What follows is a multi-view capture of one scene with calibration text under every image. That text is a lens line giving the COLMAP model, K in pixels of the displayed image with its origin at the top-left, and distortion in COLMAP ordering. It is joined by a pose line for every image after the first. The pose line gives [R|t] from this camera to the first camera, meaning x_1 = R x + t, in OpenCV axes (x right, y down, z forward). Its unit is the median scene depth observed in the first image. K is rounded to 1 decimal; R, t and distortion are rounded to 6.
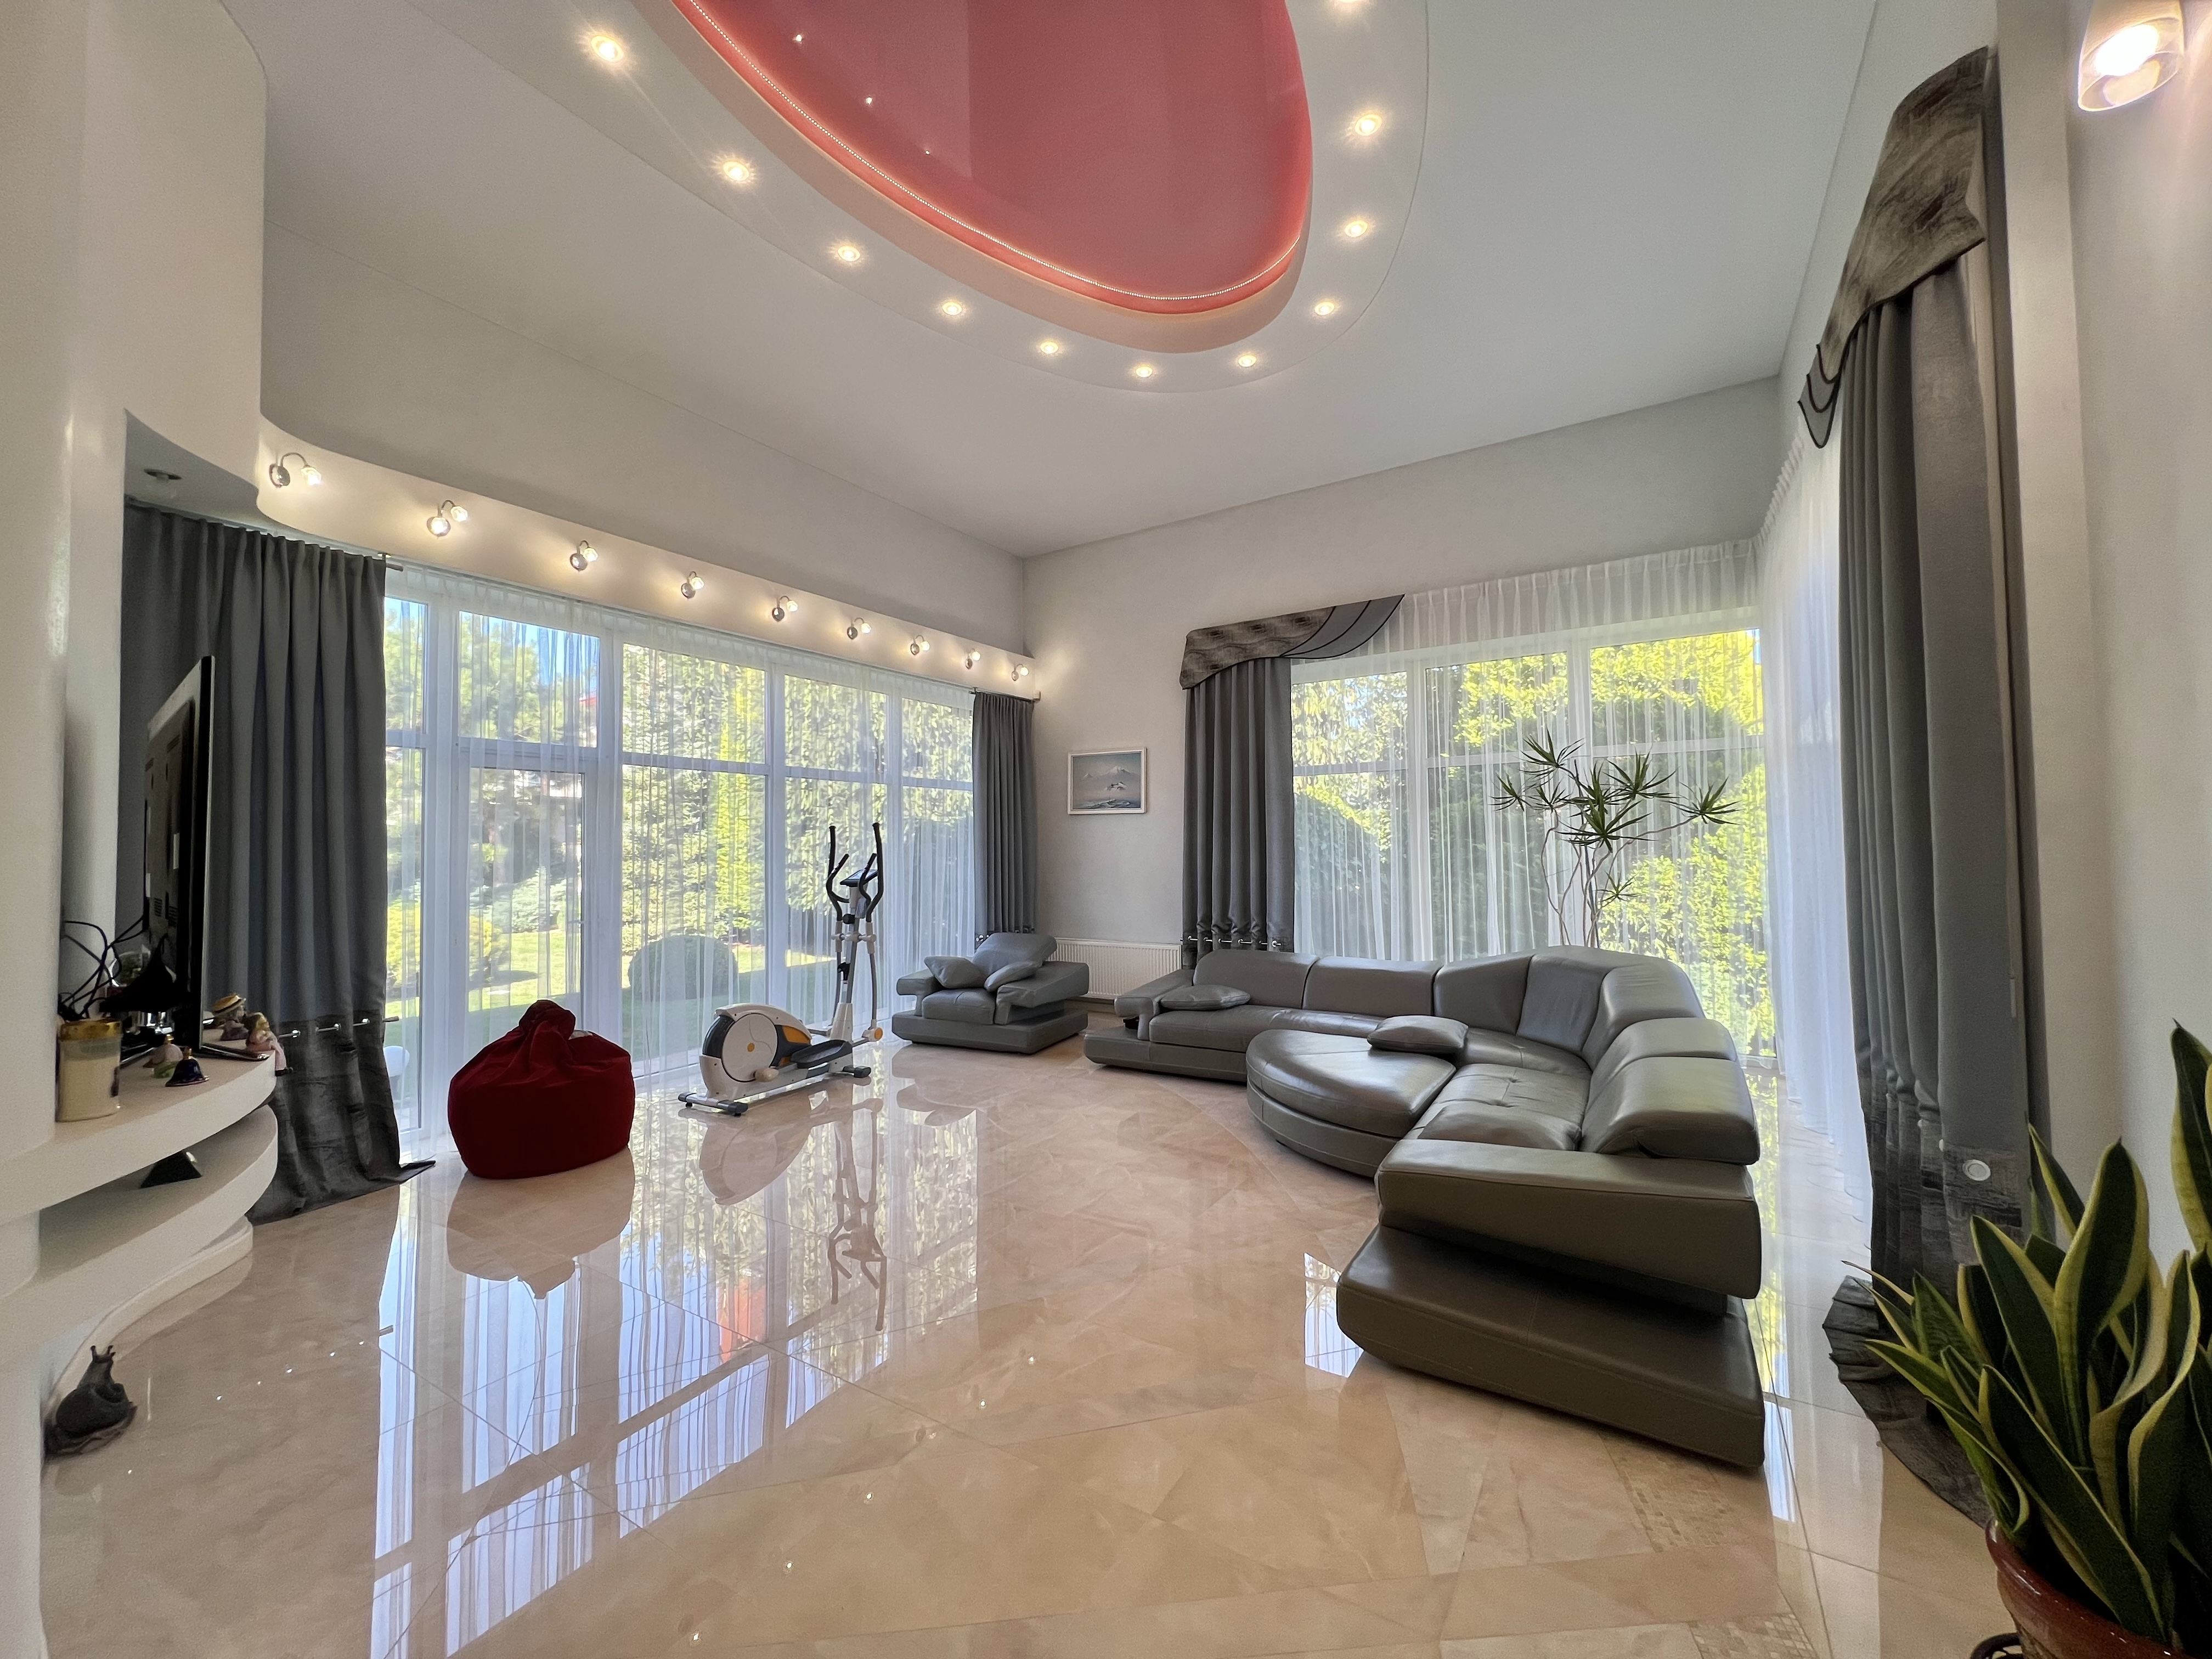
lens RADIAL K [[880.3, 0, 1110.2], [0, 880.3, 823.0], [0, 0, 1]] dist [-0.001804, 0.000761]
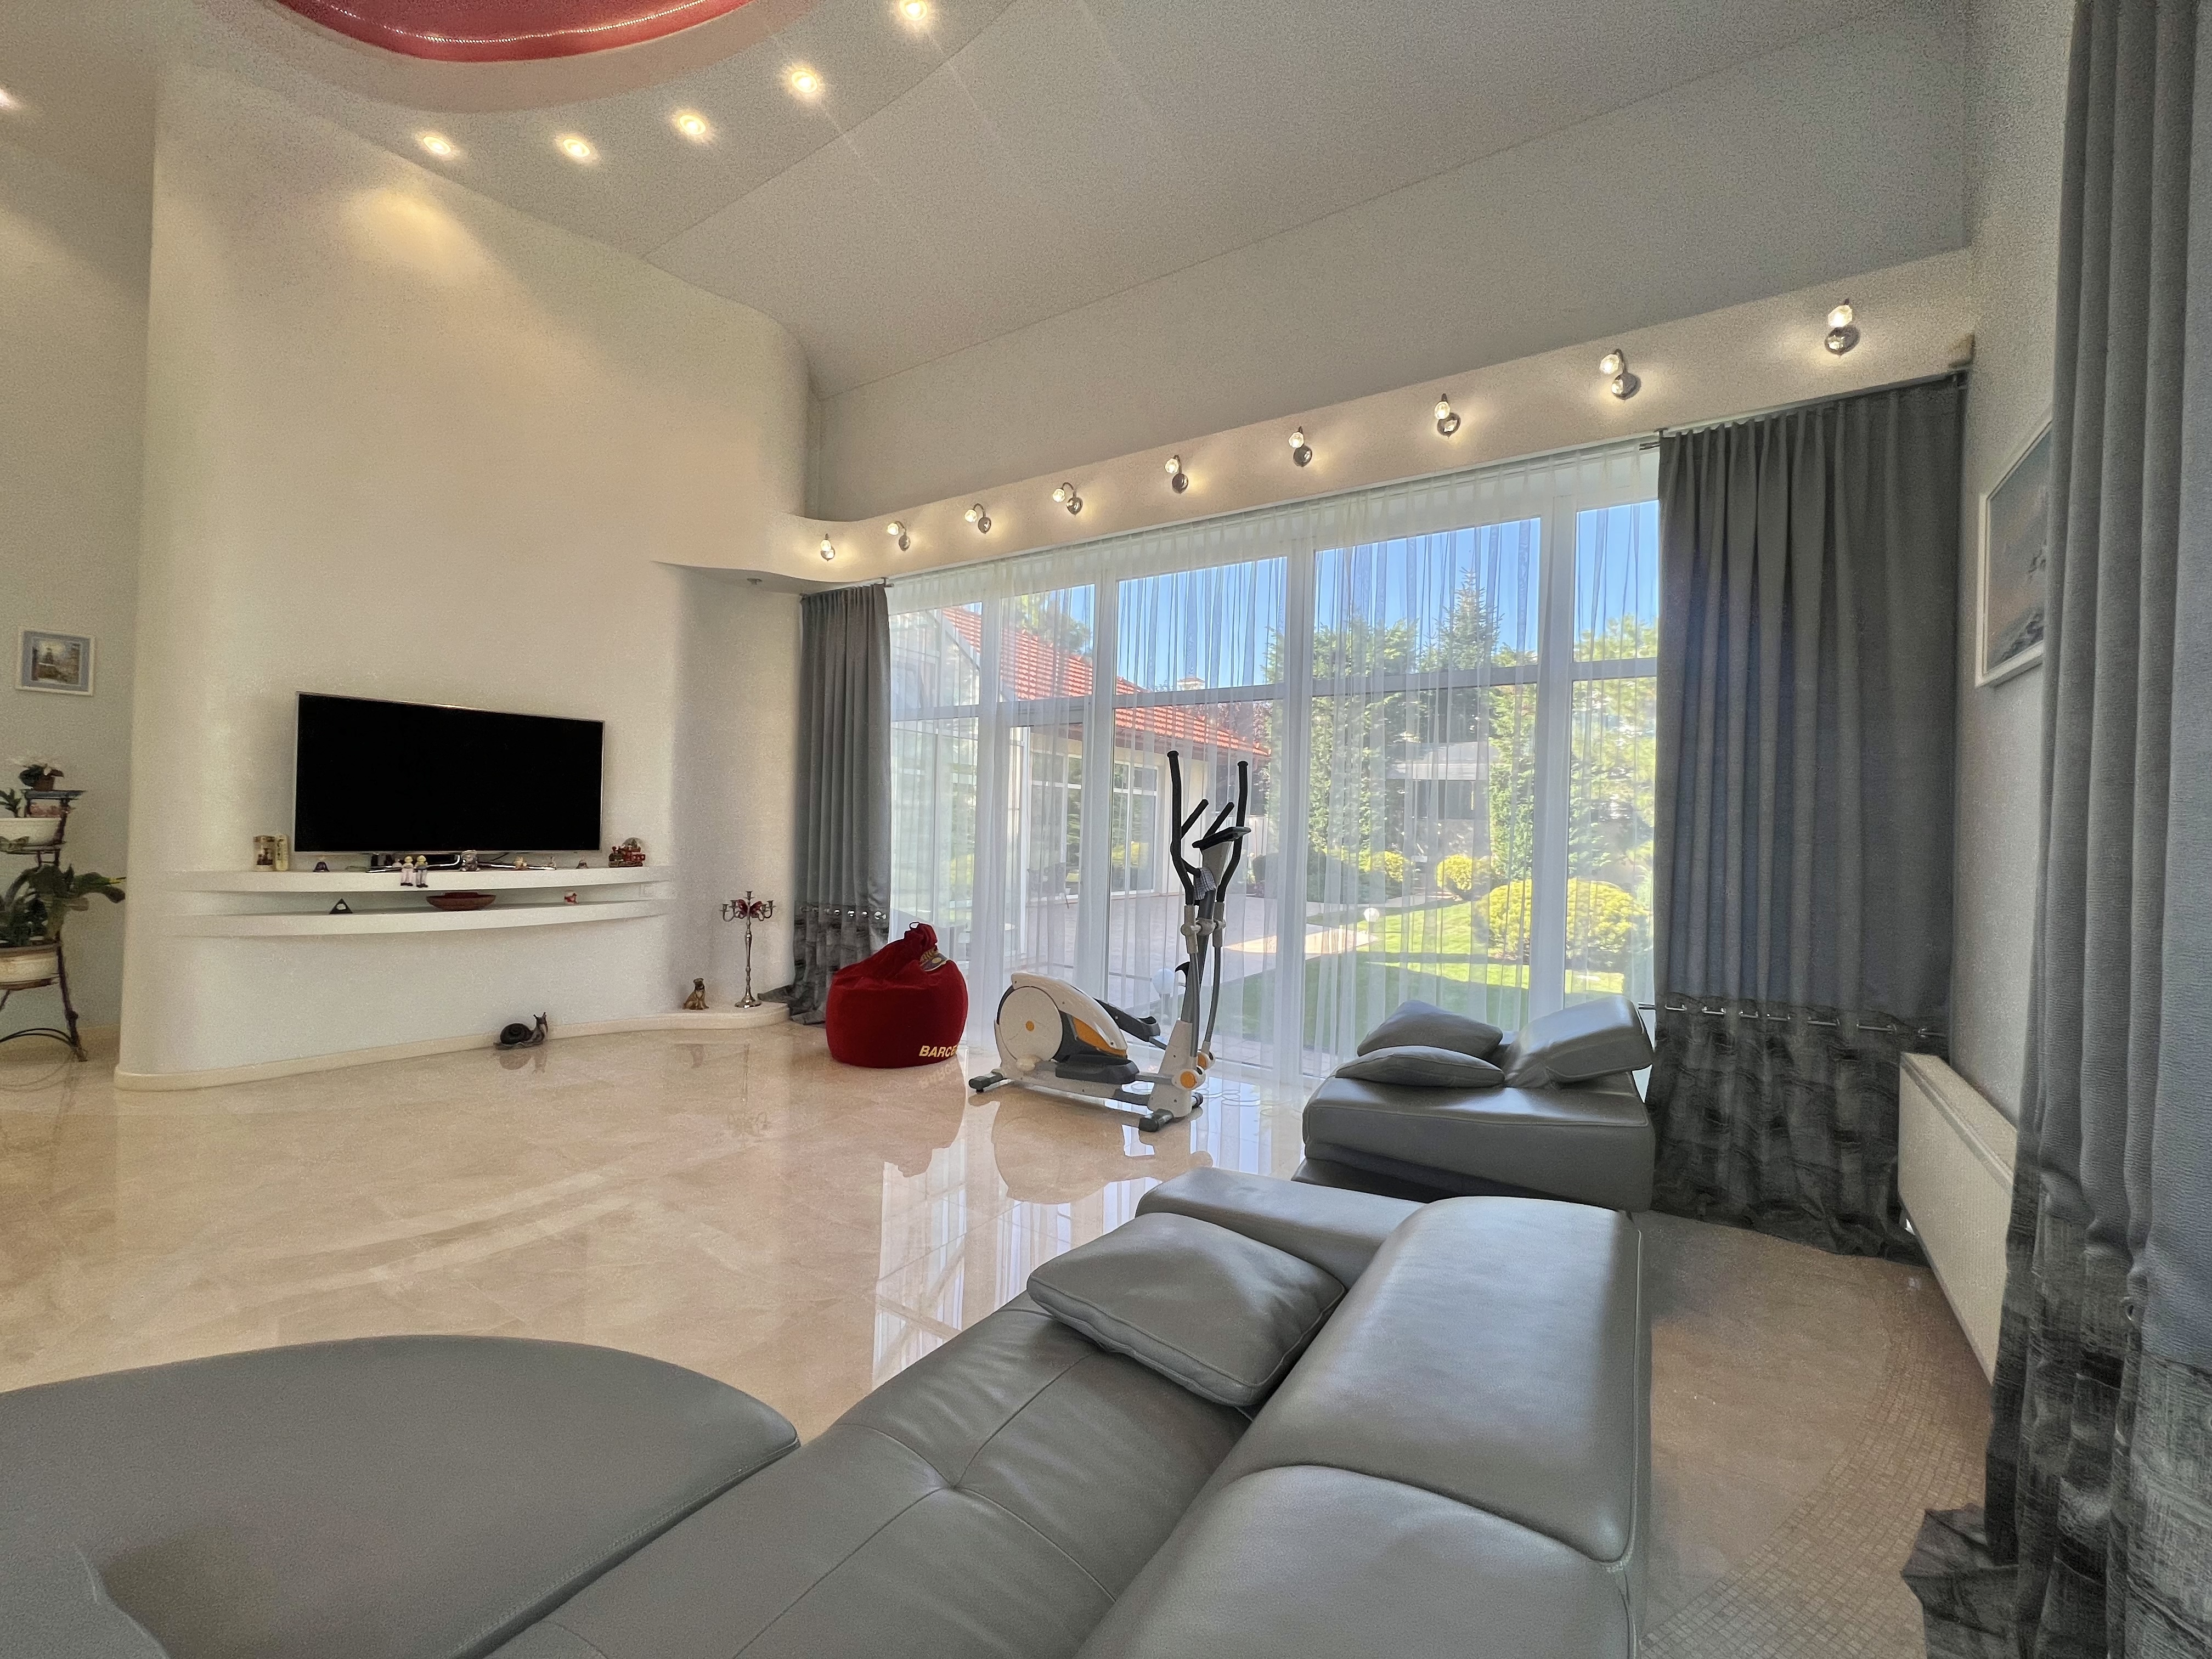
lens RADIAL K [[880.3, 0, 1109.9], [0, 880.3, 817.3], [0, 0, 1]] dist [-0.001804, 0.000761]
pose [[-0.052048, 0.005434, -0.998630, 0.374727], [-0.003491, 0.999978, 0.005624, 0.043433], [0.998639, 0.003779, -0.052027, 0.982646]]
